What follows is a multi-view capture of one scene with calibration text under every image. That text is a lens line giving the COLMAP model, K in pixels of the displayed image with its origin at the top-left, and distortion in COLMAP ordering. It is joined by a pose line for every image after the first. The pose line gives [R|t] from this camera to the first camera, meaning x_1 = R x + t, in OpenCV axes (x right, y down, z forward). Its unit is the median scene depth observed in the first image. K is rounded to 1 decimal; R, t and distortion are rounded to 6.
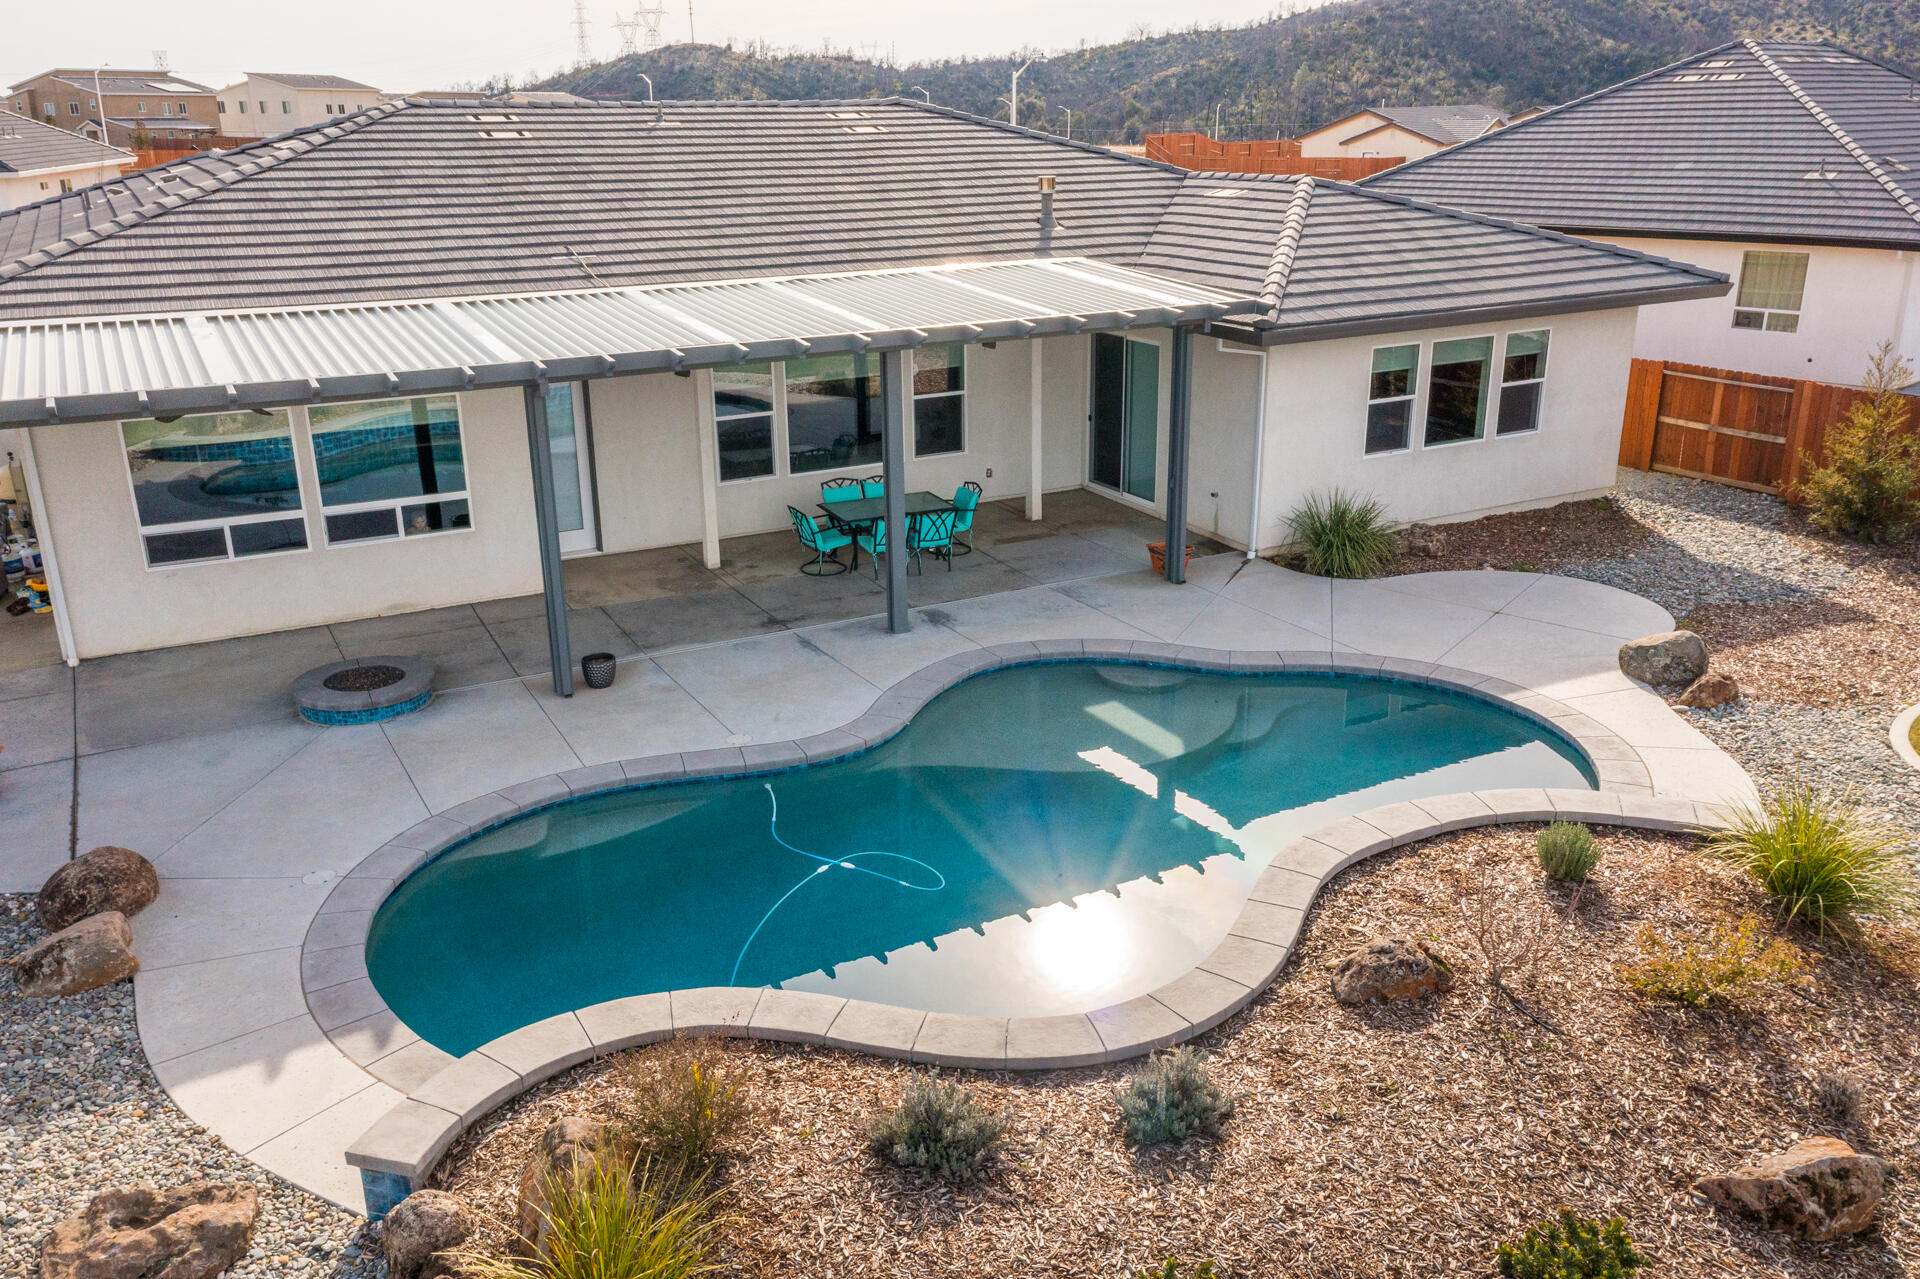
lens RADIAL K [[1517.3, 0, 960.0], [0, 1517.3, 639.5], [0, 0, 1]] dist [0.036228, -0.007804]
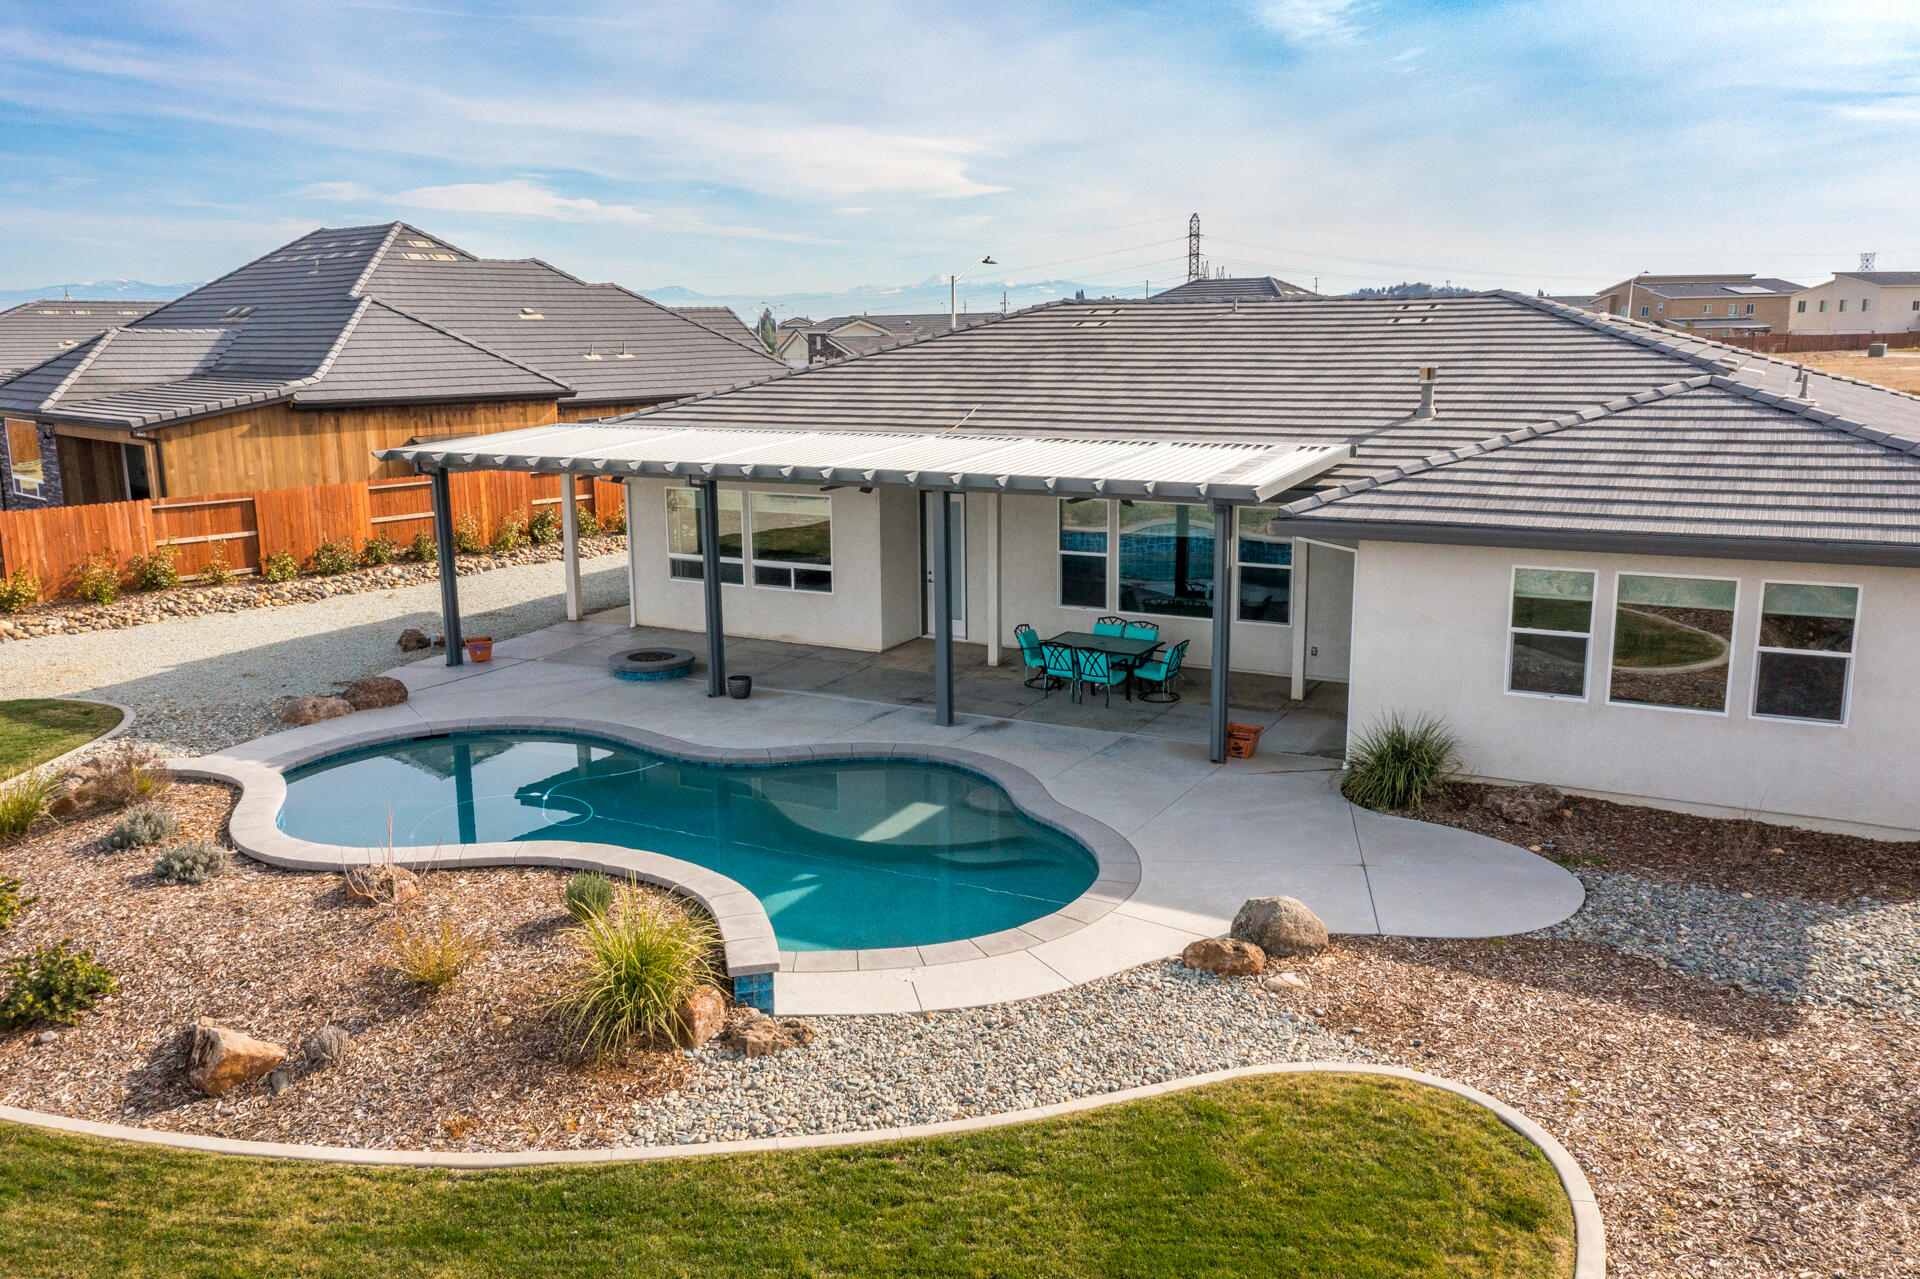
lens RADIAL K [[1530.6, 0, 990.9], [0, 1530.6, 642.2], [0, 0, 1]] dist [-0.081324, 0.269557]
pose [[0.551357, 0.174957, -0.815718, 0.707563], [-0.270400, 0.962457, 0.023663, -0.079004], [0.789234, 0.207523, 0.577965, 0.240983]]
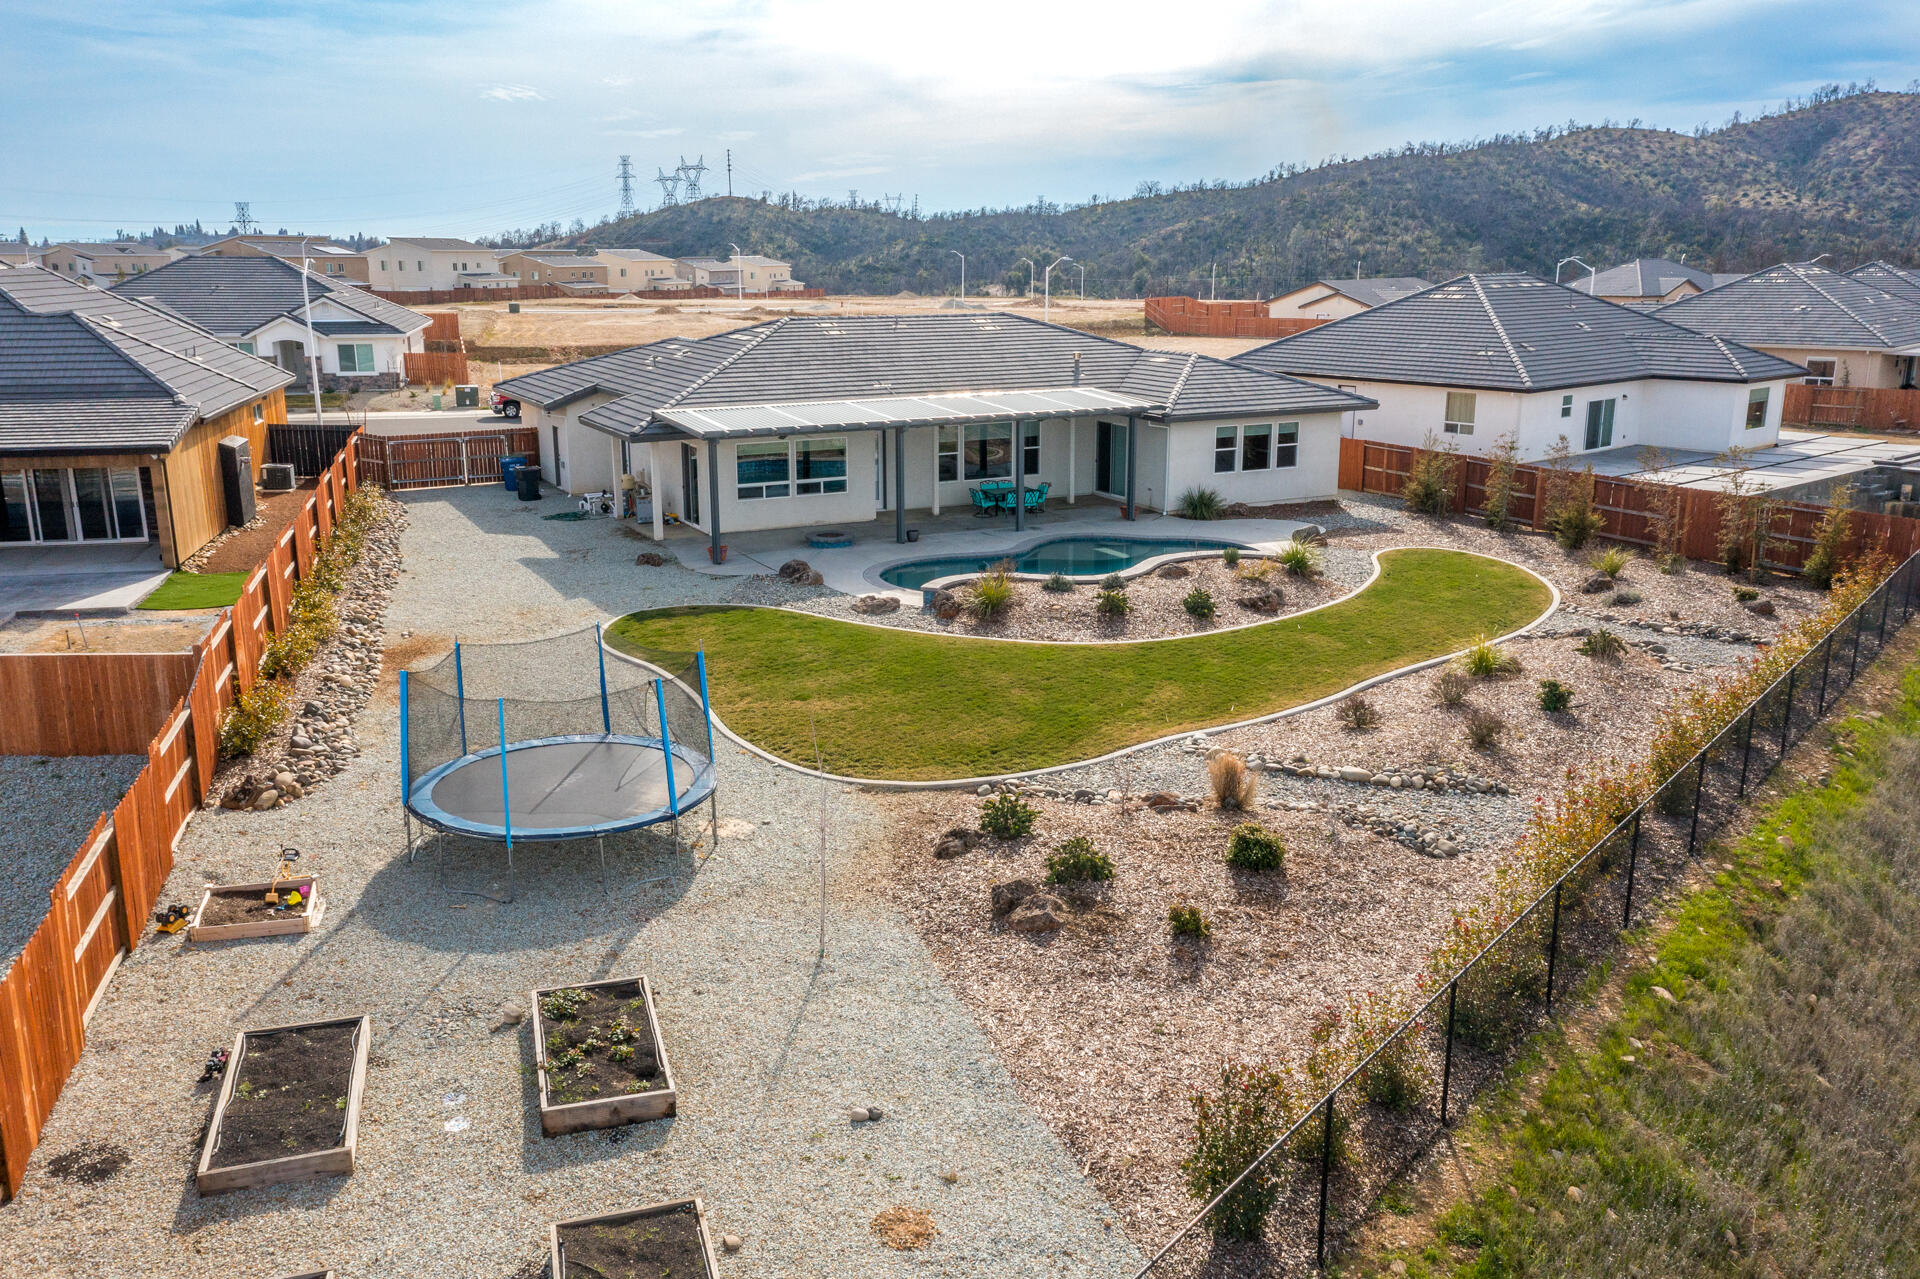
lens RADIAL K [[1530.6, 0, 990.9], [0, 1530.6, 642.2], [0, 0, 1]] dist [-0.081324, 0.269557]
pose [[0.999898, 0.007763, 0.011950, -0.087633], [-0.006721, 0.996369, -0.084871, 0.294884], [-0.012566, 0.084782, 0.996320, -1.133440]]
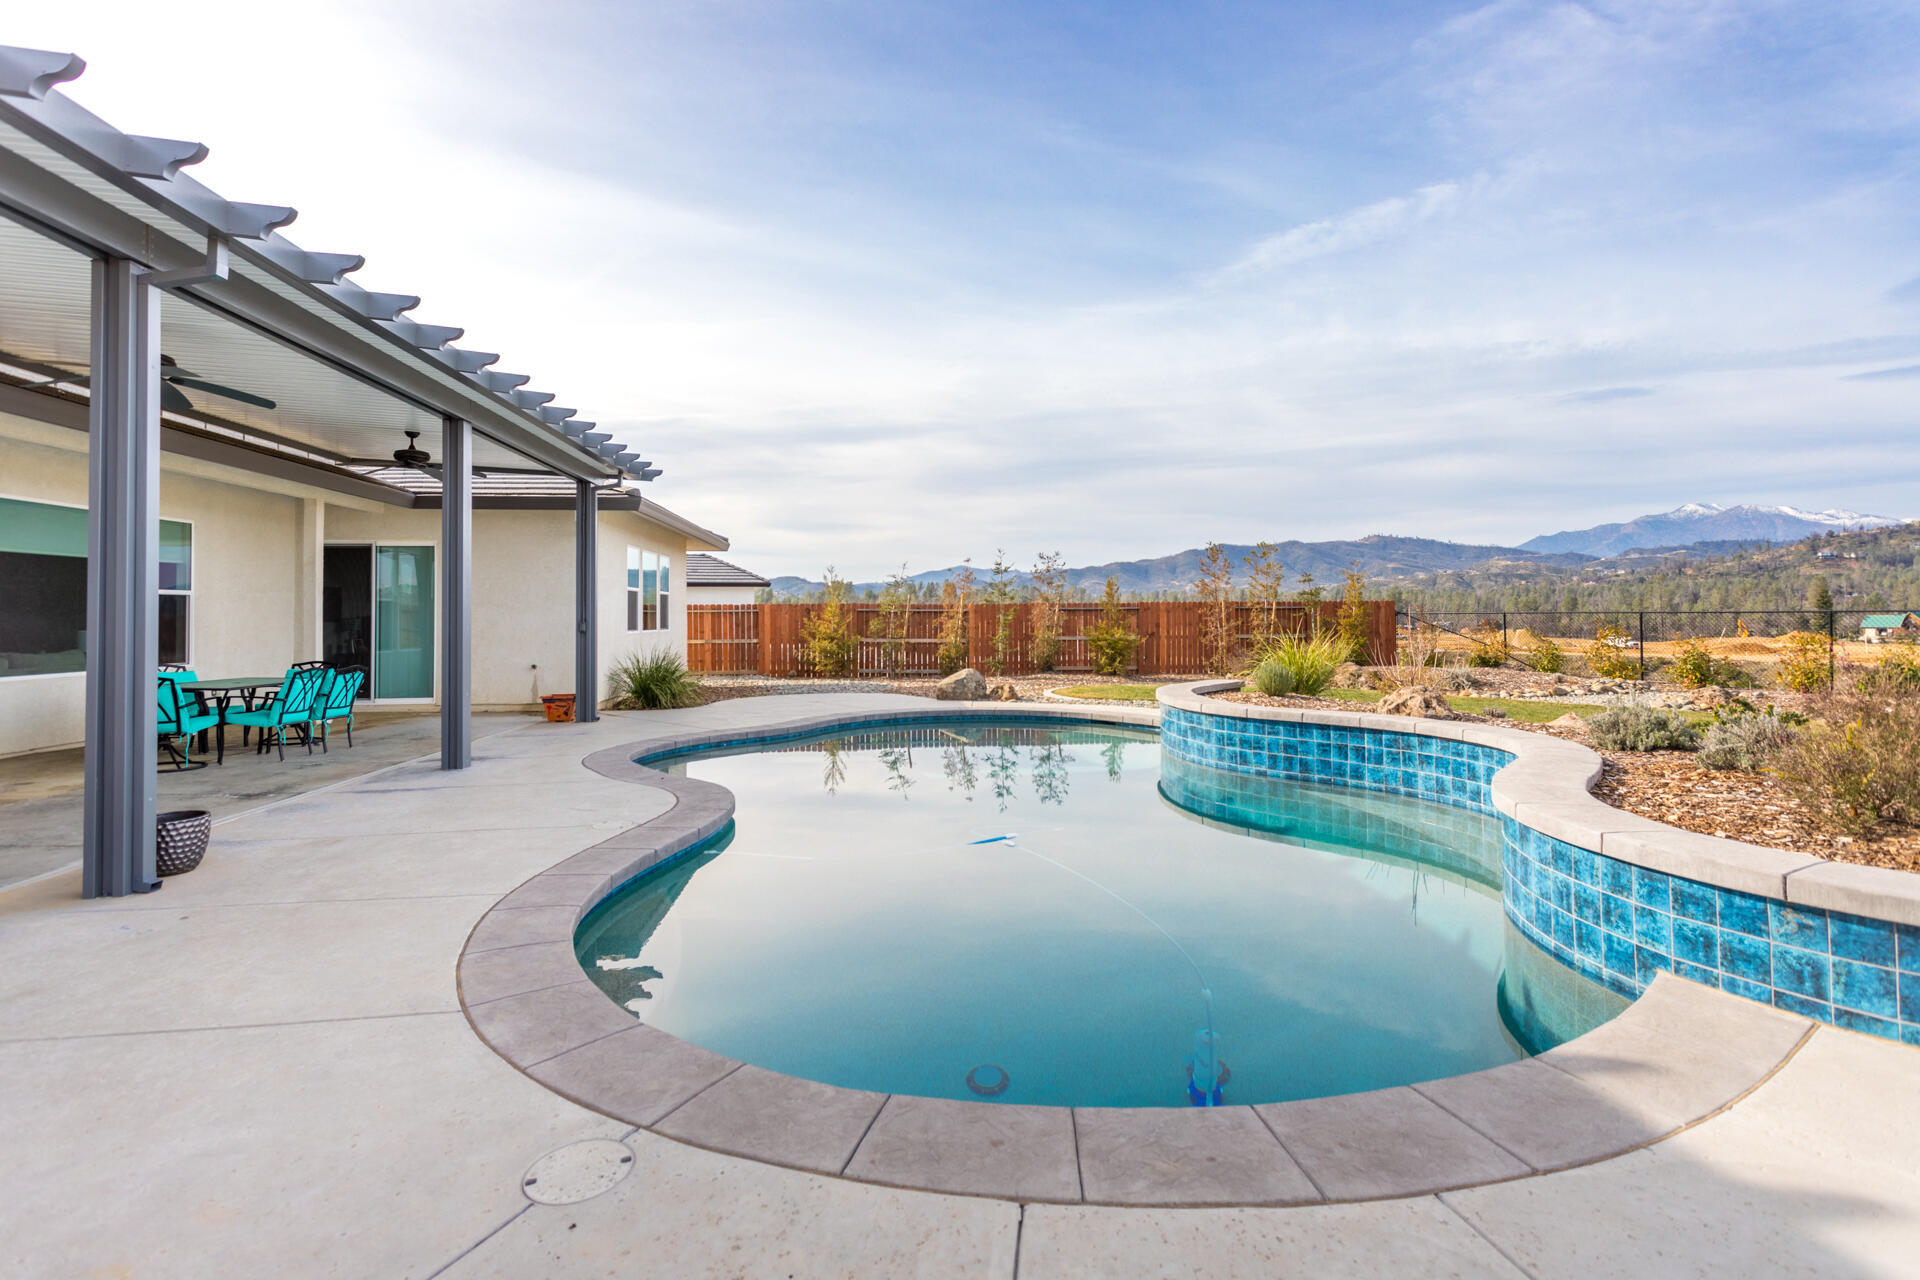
lens RADIAL K [[910.0, 0, 953.4], [0, 910.0, 632.7], [0, 0, 1]] dist [-0.001003, 0.000850]
pose [[0.398666, 0.000441, 0.917096, -0.284256], [0.293425, 0.947373, -0.128009, 0.047935], [-0.868888, 0.320132, 0.377556, 0.426055]]
